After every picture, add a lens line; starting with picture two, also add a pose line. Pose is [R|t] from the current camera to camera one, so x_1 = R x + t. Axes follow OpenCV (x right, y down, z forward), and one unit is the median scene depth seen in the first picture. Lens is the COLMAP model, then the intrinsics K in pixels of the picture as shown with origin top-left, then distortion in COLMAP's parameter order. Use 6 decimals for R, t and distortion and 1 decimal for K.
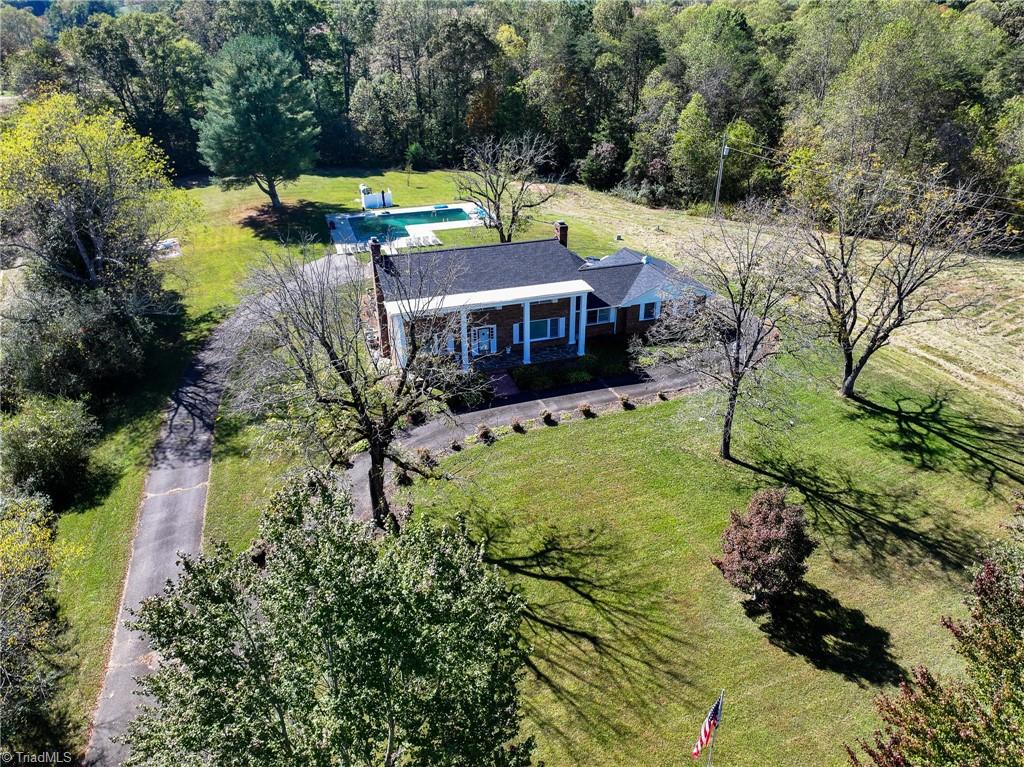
lens RADIAL K [[720.1, 0, 516.3], [0, 720.1, 389.8], [0, 0, 1]] dist [0.001906, 0.016503]
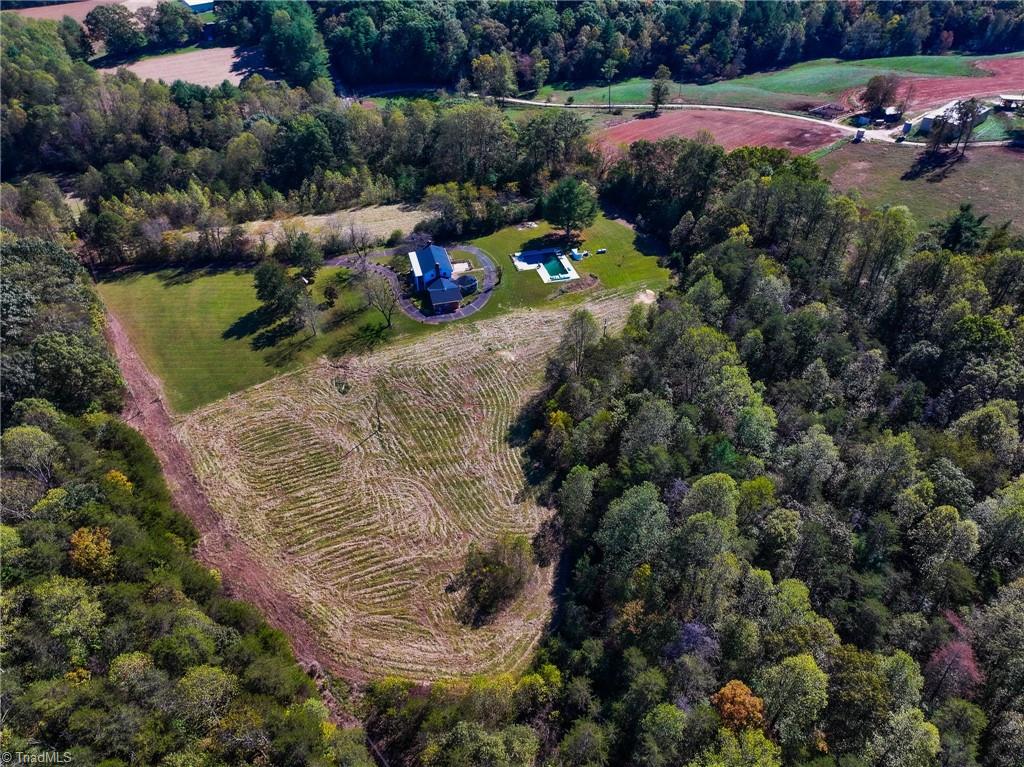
lens RADIAL K [[720.1, 0, 514.0], [0, 720.1, 385.2], [0, 0, 1]] dist [0.001906, 0.016503]
pose [[-0.053510, 0.636107, -0.769743, 4.031957], [-0.468322, 0.664827, 0.581962, -2.638858], [0.881936, 0.391629, 0.262328, 0.728411]]
